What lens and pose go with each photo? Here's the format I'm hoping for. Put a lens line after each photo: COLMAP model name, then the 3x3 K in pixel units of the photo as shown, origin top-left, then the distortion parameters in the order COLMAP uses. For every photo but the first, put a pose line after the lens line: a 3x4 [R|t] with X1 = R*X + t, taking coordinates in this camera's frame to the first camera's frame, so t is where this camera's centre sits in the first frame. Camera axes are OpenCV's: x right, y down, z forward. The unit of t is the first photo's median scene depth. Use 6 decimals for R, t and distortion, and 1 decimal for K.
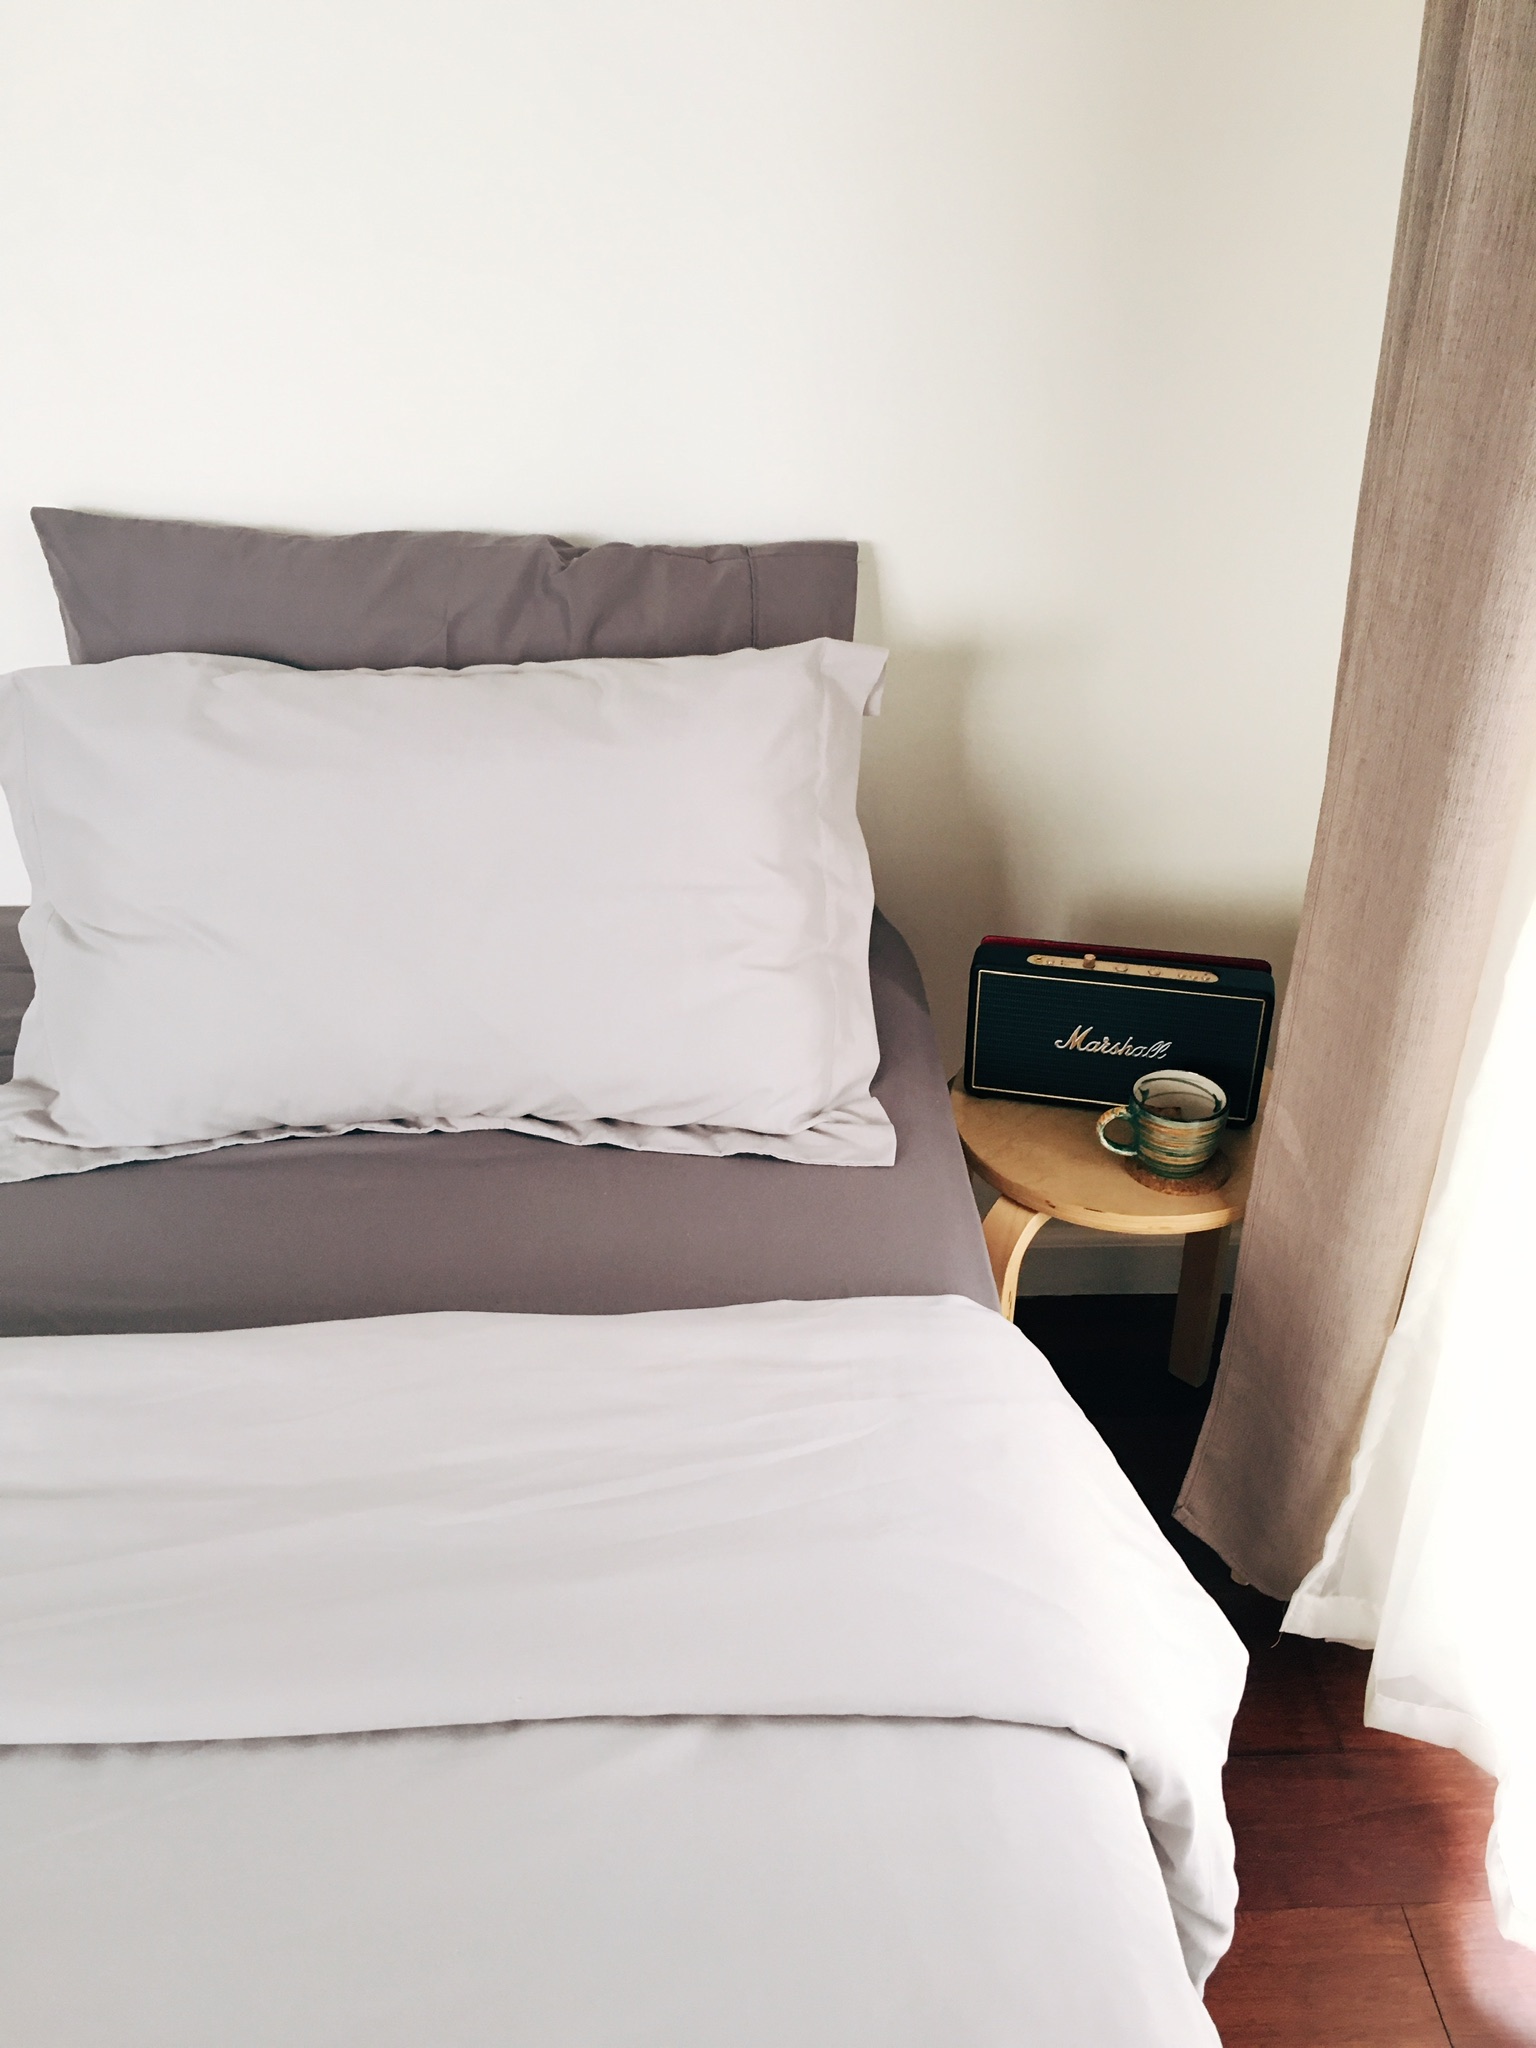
lens RADIAL K [[1725.3, 0, 761.0], [0, 1725.3, 1012.0], [0, 0, 1]] dist [0.048017, -0.027750]
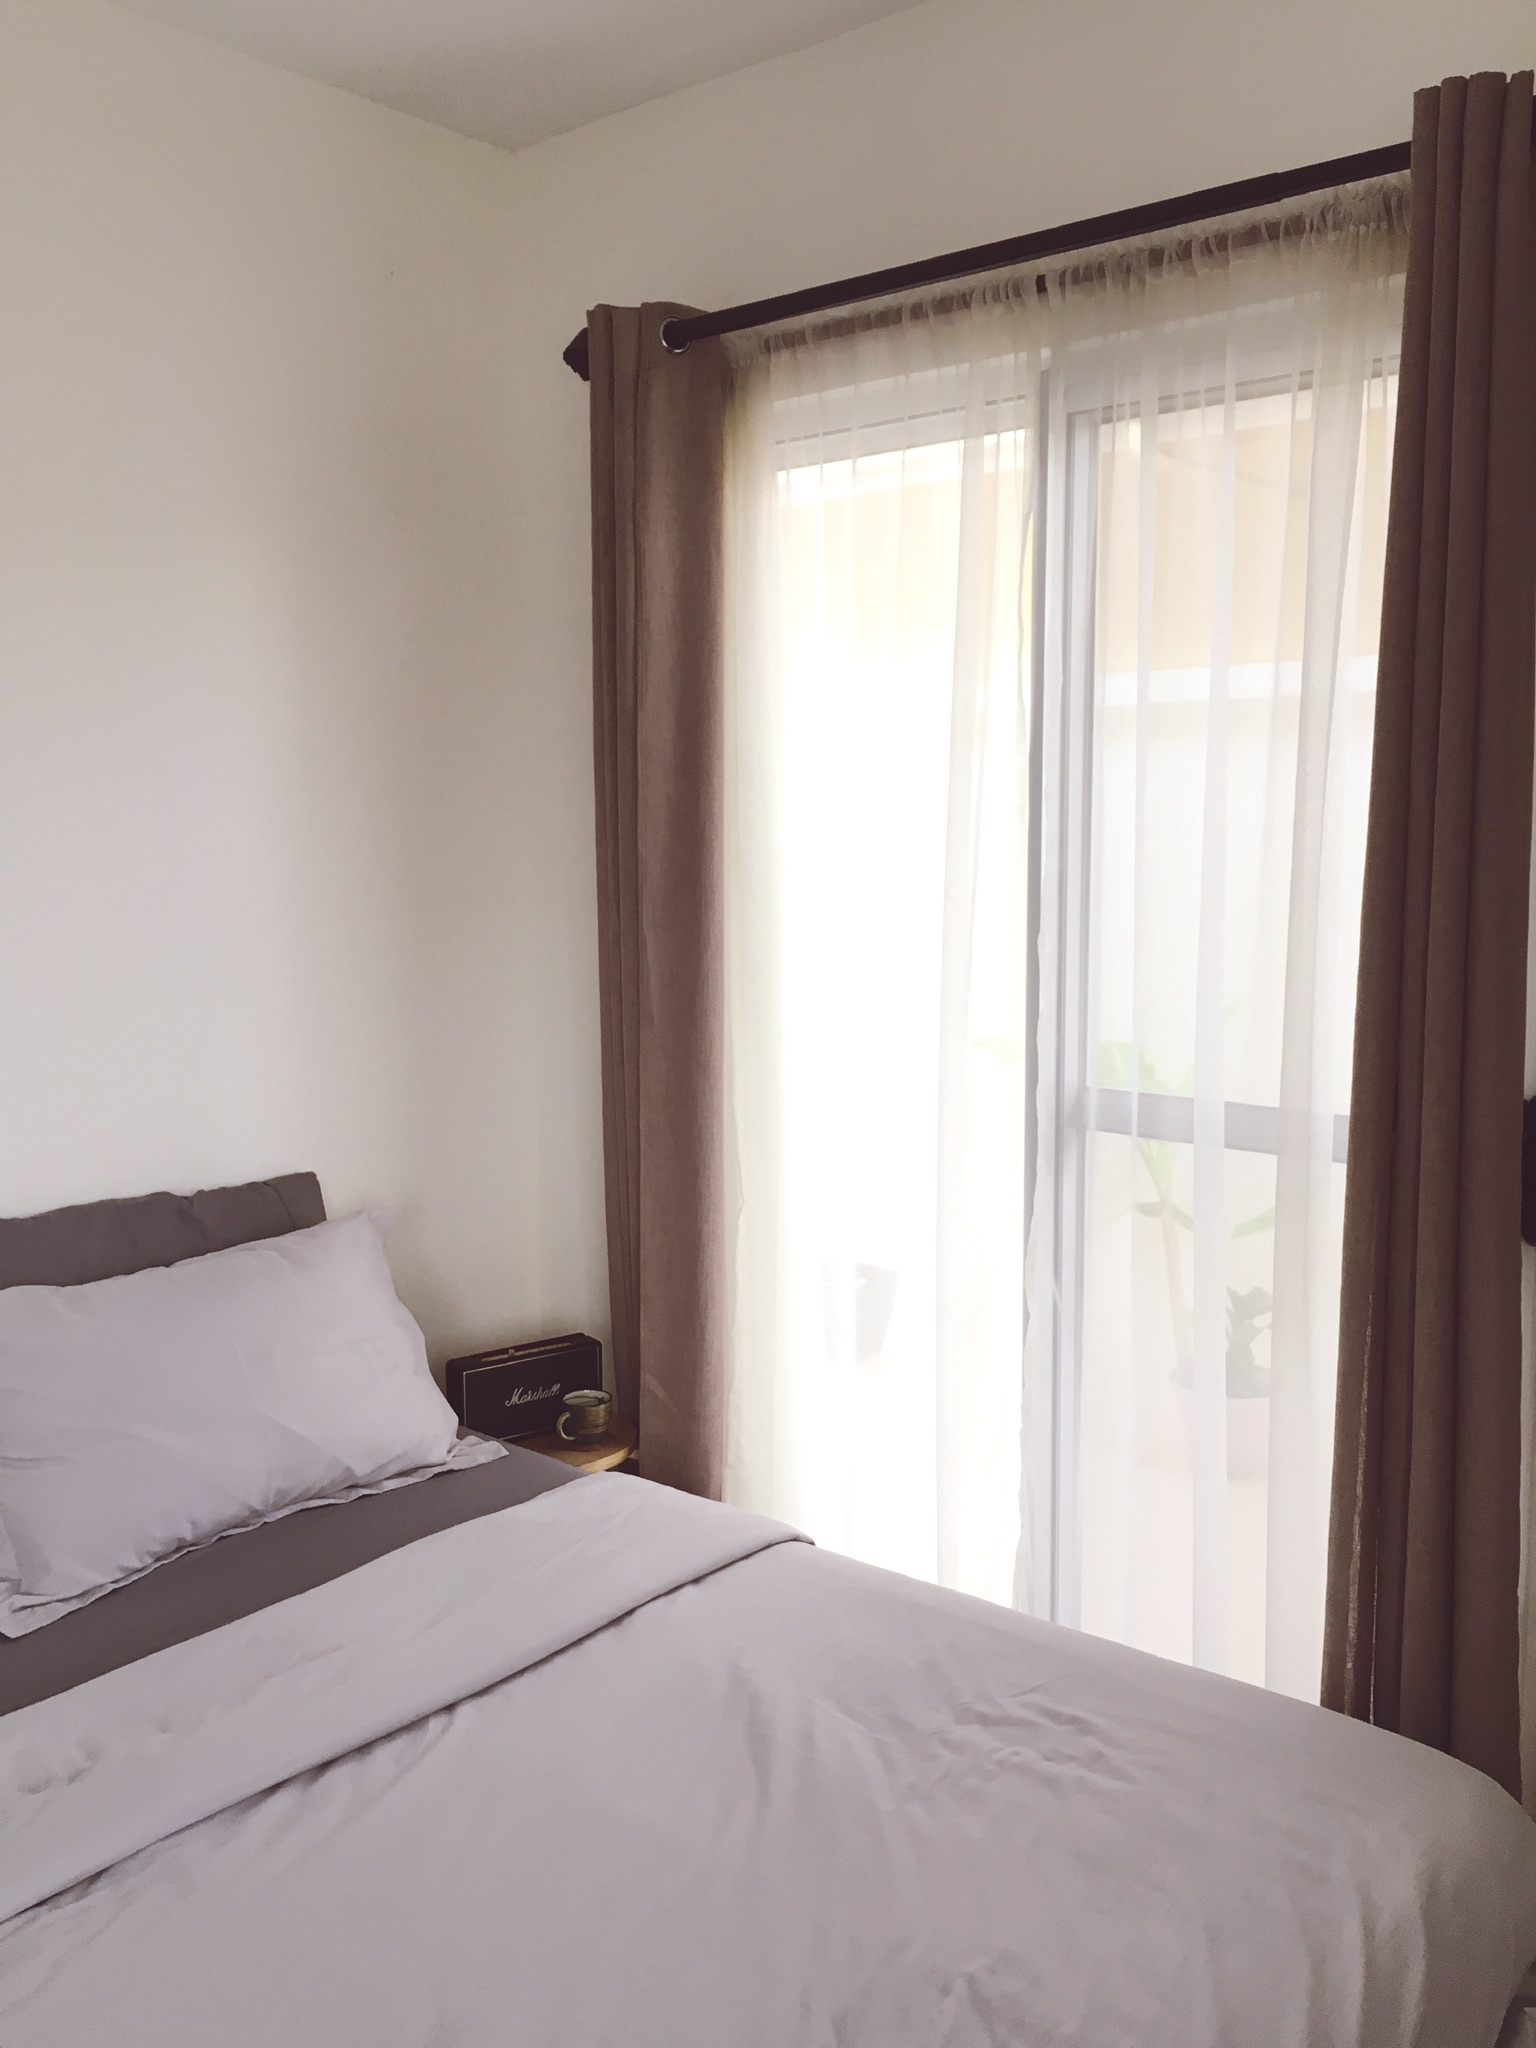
lens RADIAL K [[1725.3, 0, 771.6], [0, 1725.3, 1030.5], [0, 0, 1]] dist [0.048017, -0.027750]
pose [[0.661812, -0.080580, 0.745327, -1.021736], [0.377027, 0.895099, -0.238008, 0.216479], [-0.647963, 0.438525, 0.622768, -0.514828]]
